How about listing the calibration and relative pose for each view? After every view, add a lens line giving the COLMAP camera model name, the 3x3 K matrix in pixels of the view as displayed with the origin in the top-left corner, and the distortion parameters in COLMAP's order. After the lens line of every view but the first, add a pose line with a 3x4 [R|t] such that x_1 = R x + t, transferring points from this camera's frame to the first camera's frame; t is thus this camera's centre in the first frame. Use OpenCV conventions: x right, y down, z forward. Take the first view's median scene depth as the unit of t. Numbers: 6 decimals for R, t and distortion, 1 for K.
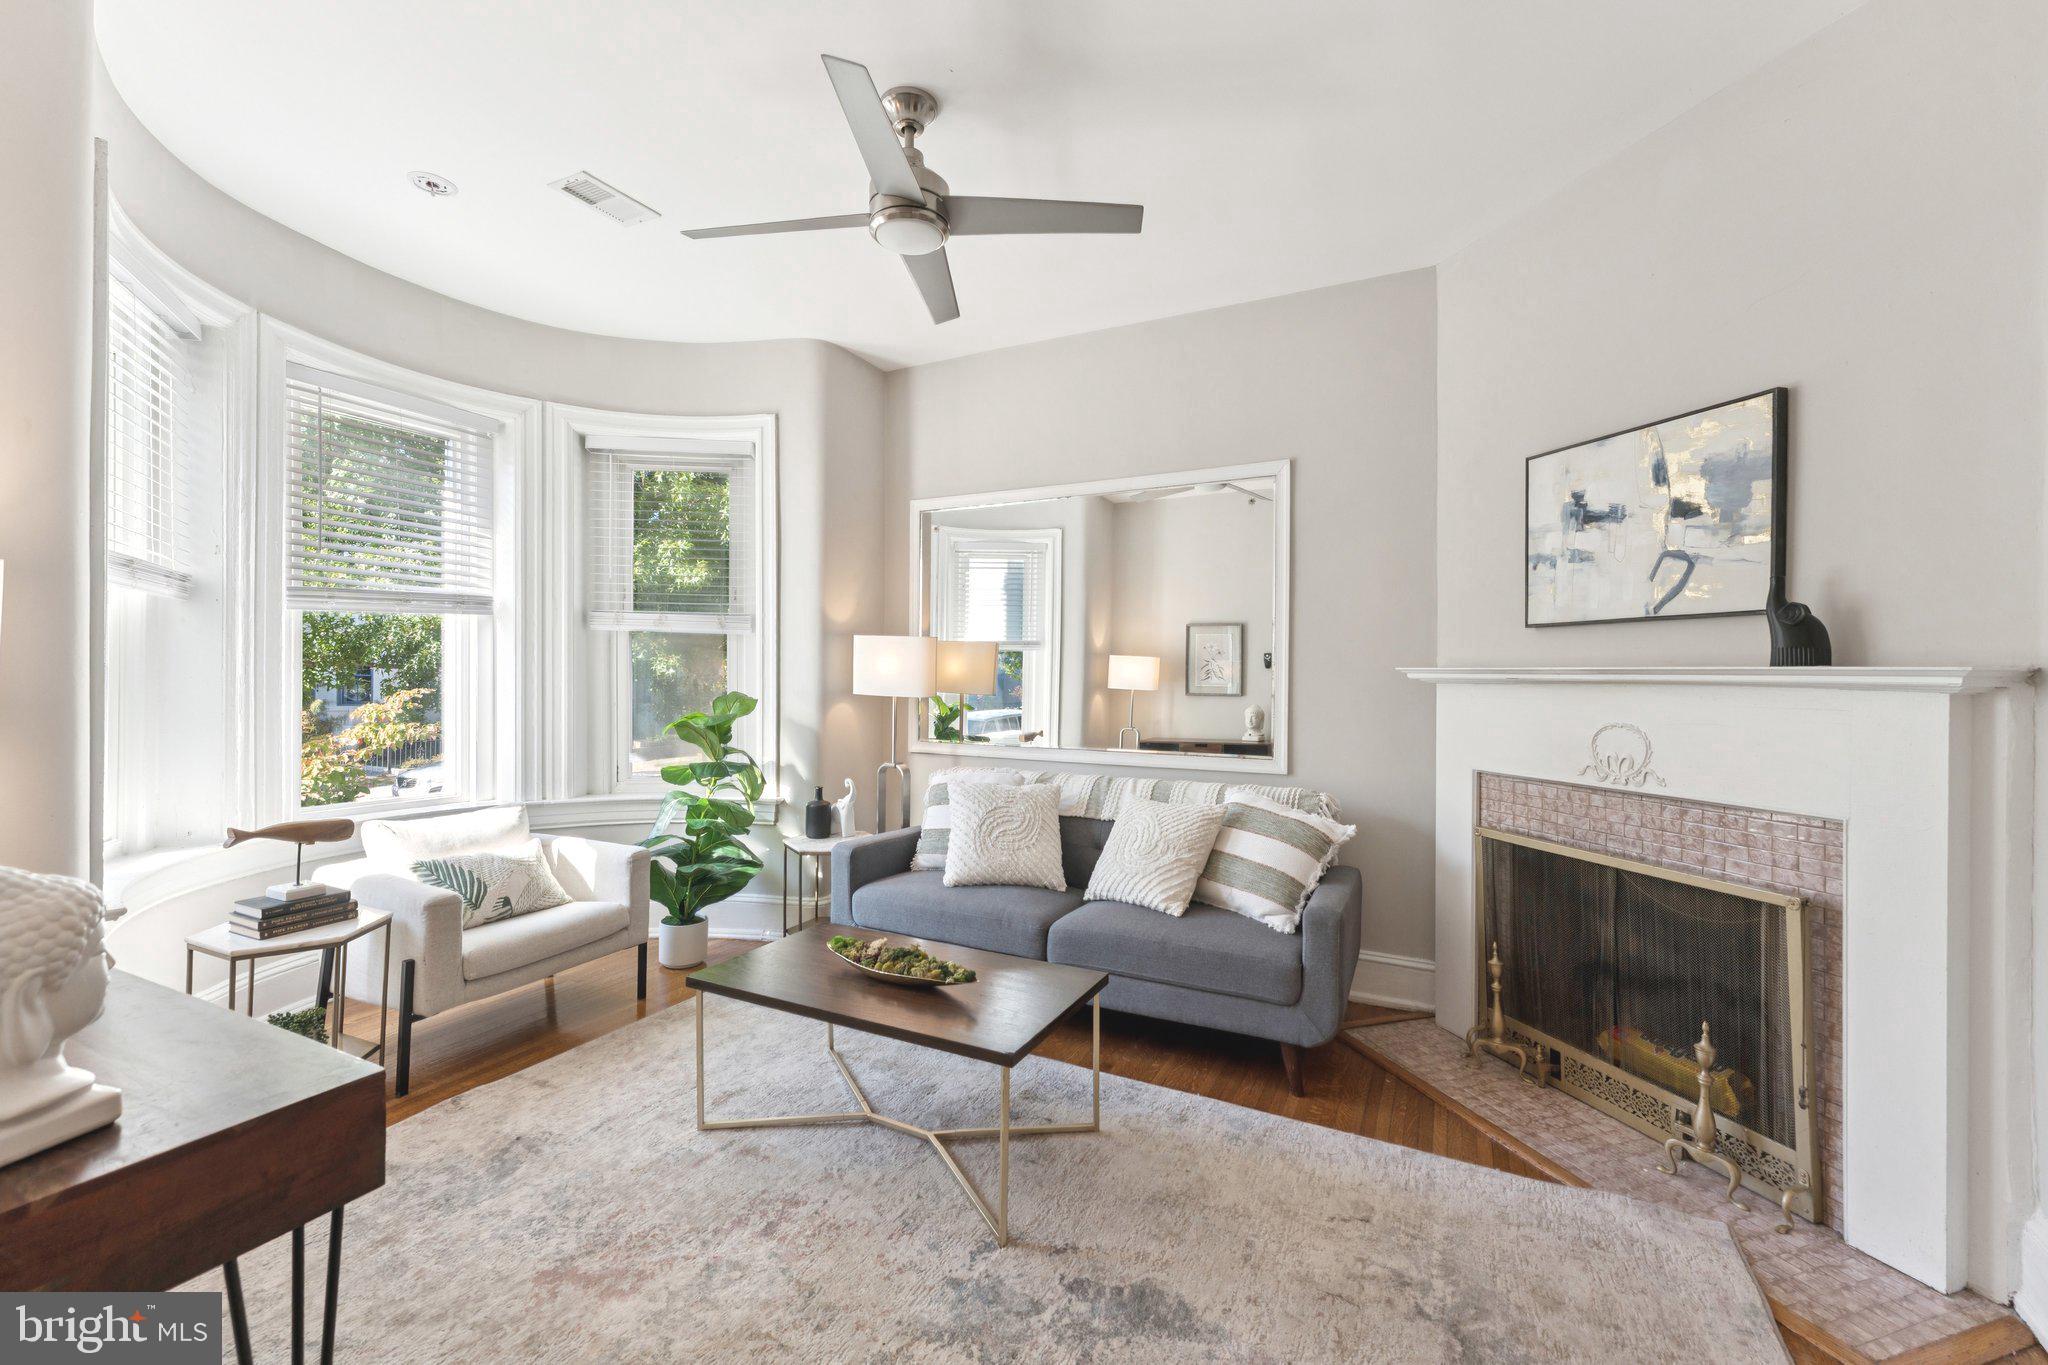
lens RADIAL K [[821.9, 0, 1024.0], [0, 821.9, 682.5], [0, 0, 1]] dist [0.002812, -0.000882]
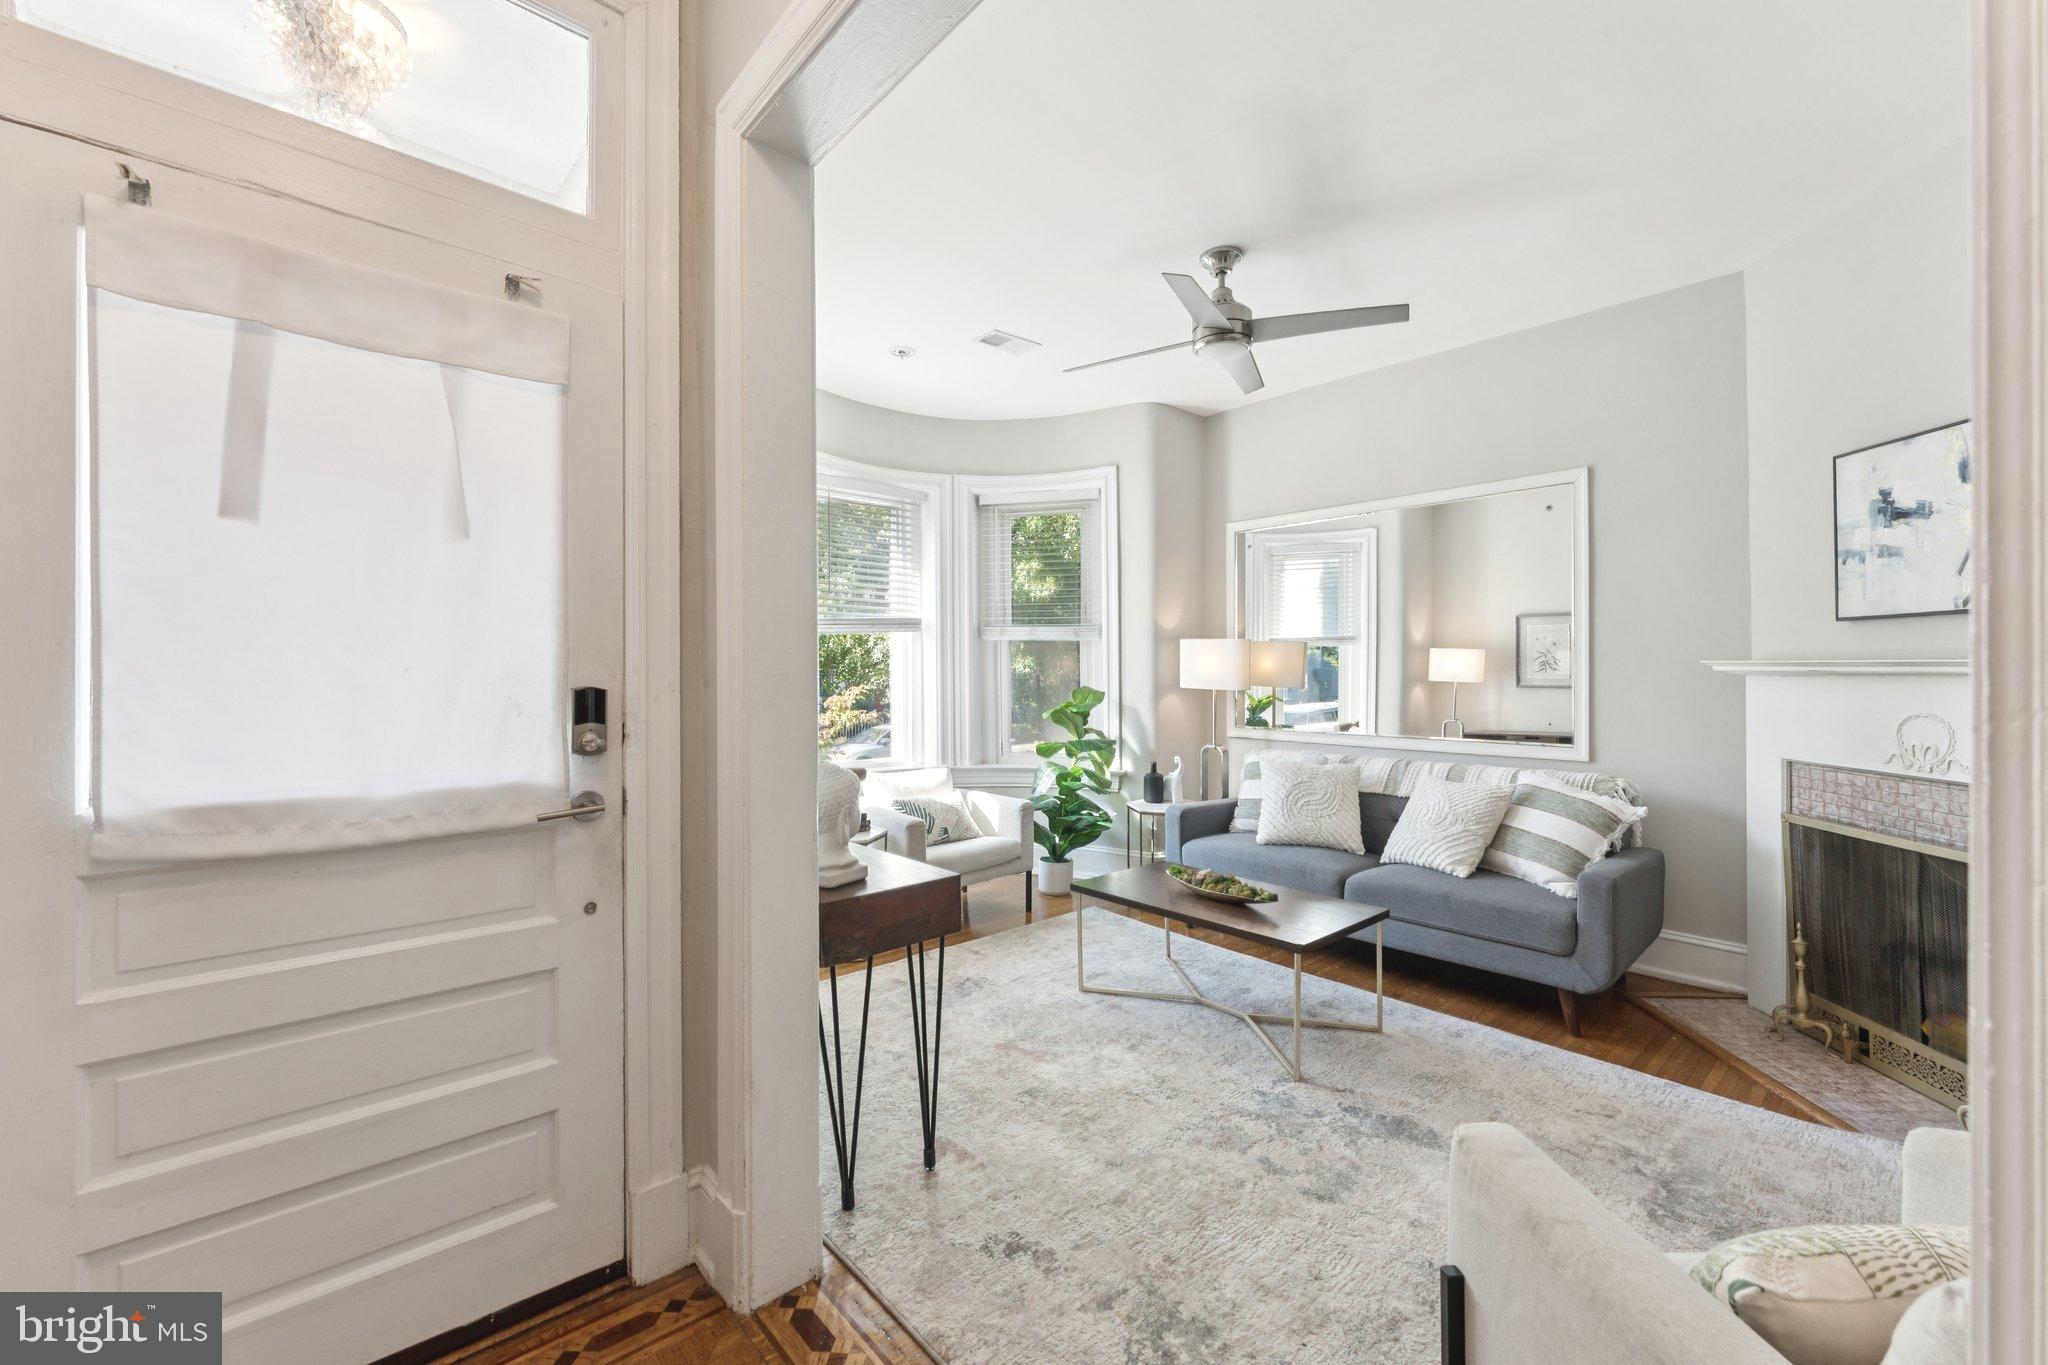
lens RADIAL K [[828.3, 0, 1018.6], [0, 828.3, 672.2], [0, 0, 1]] dist [-0.000519, -0.000342]
pose [[0.925327, -0.010582, -0.379022, 0.055007], [0.008963, 0.999942, -0.006036, -0.005556], [0.379063, 0.002188, 0.925368, -0.345975]]
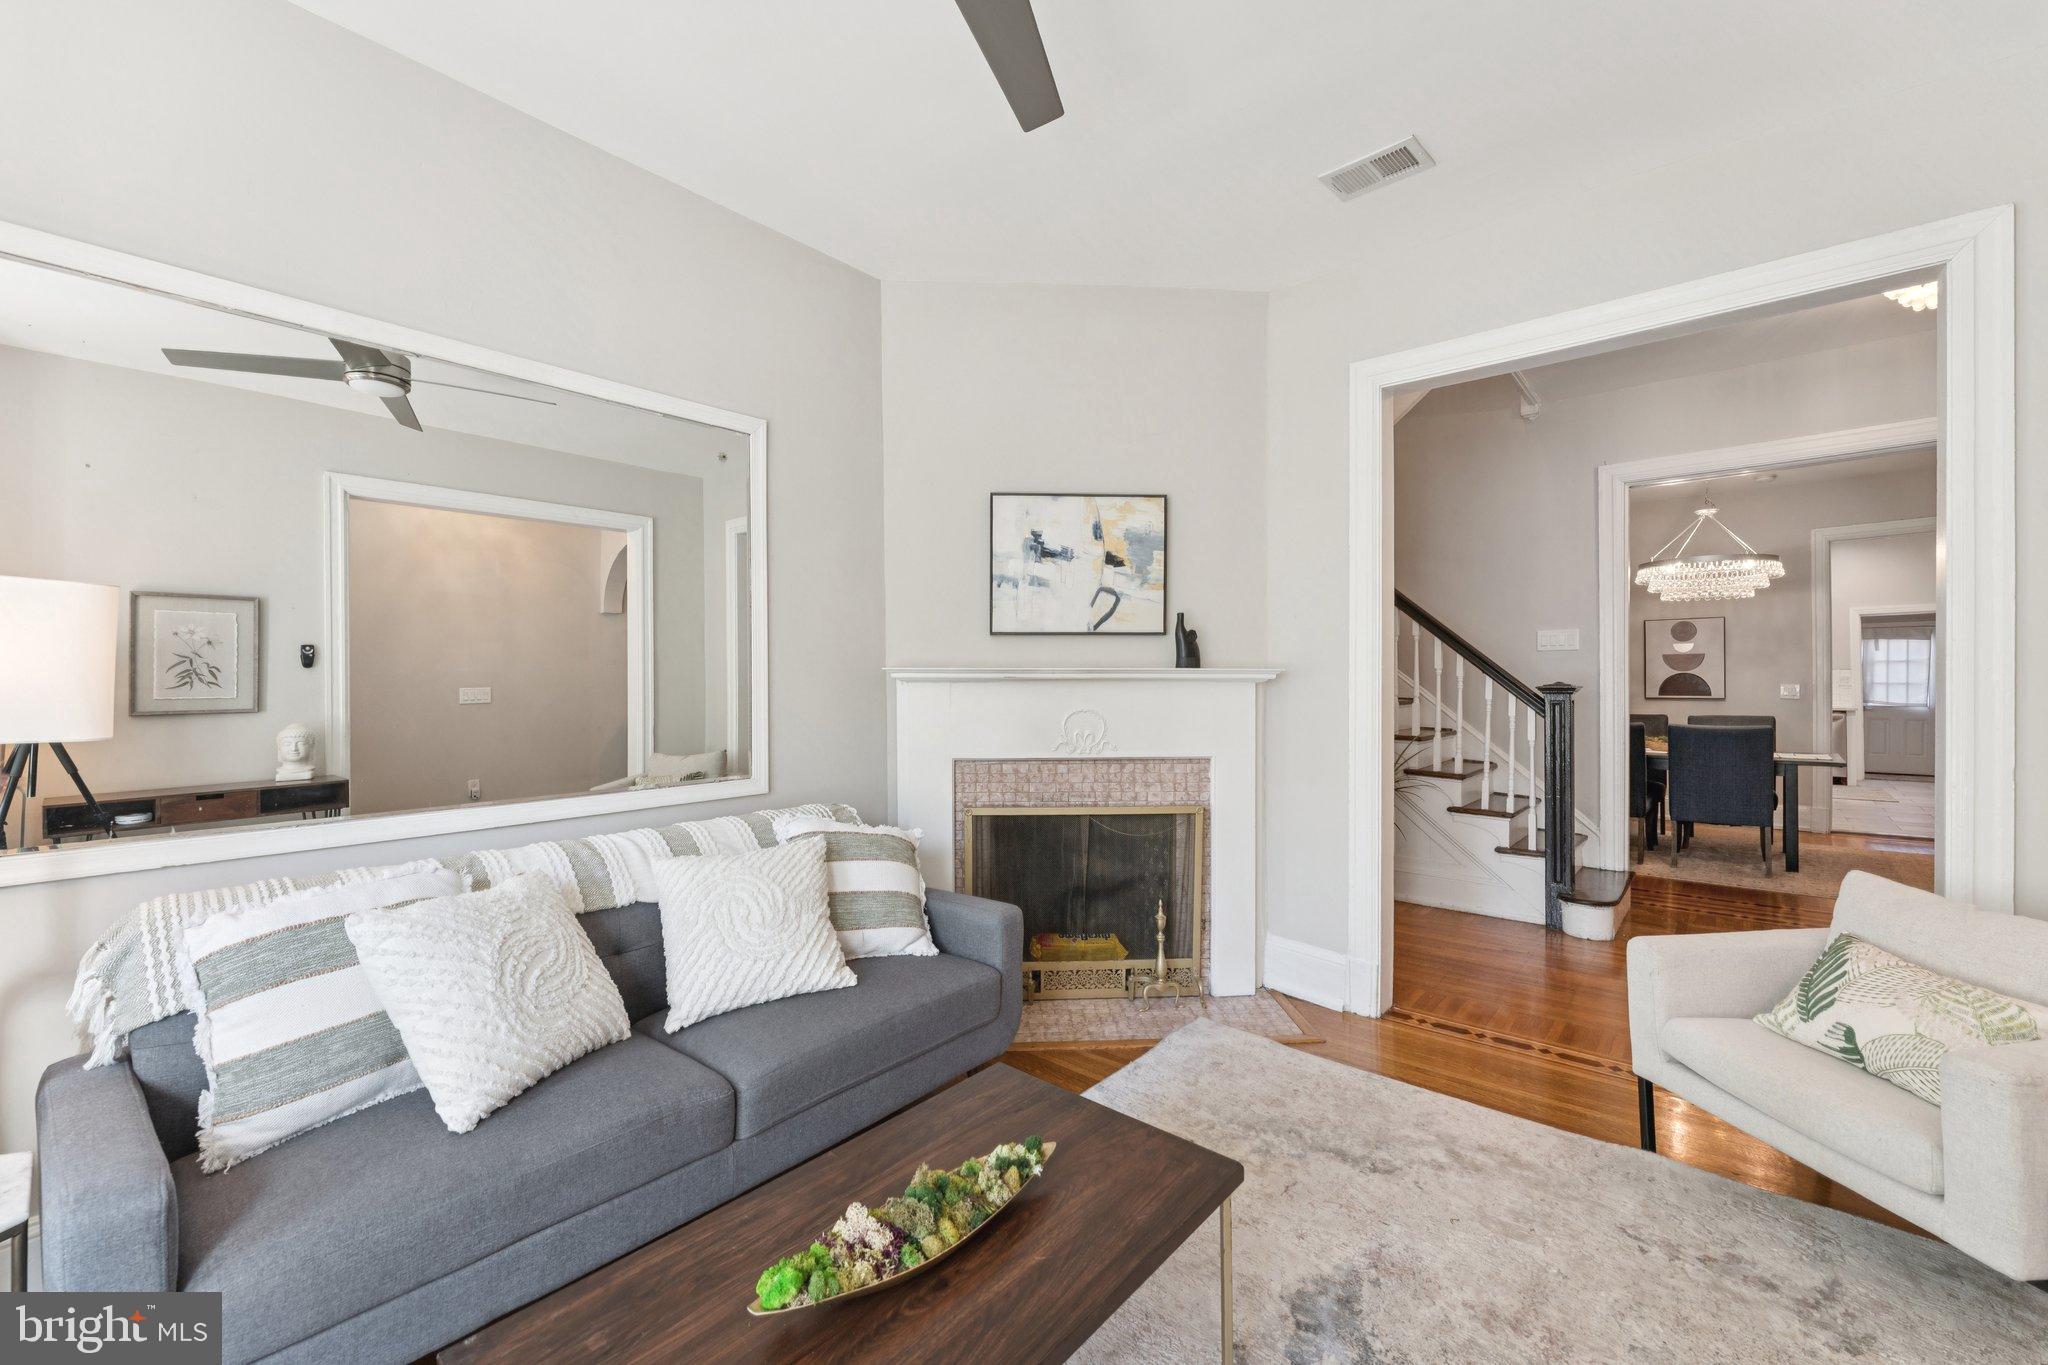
lens RADIAL K [[821.9, 0, 1024.0], [0, 821.9, 682.5], [0, 0, 1]] dist [0.002812, -0.000882]
pose [[0.243255, -0.015640, 0.969836, -0.540473], [0.014521, 0.999817, 0.012481, -0.011338], [-0.969854, 0.011047, 0.243438, 0.662182]]
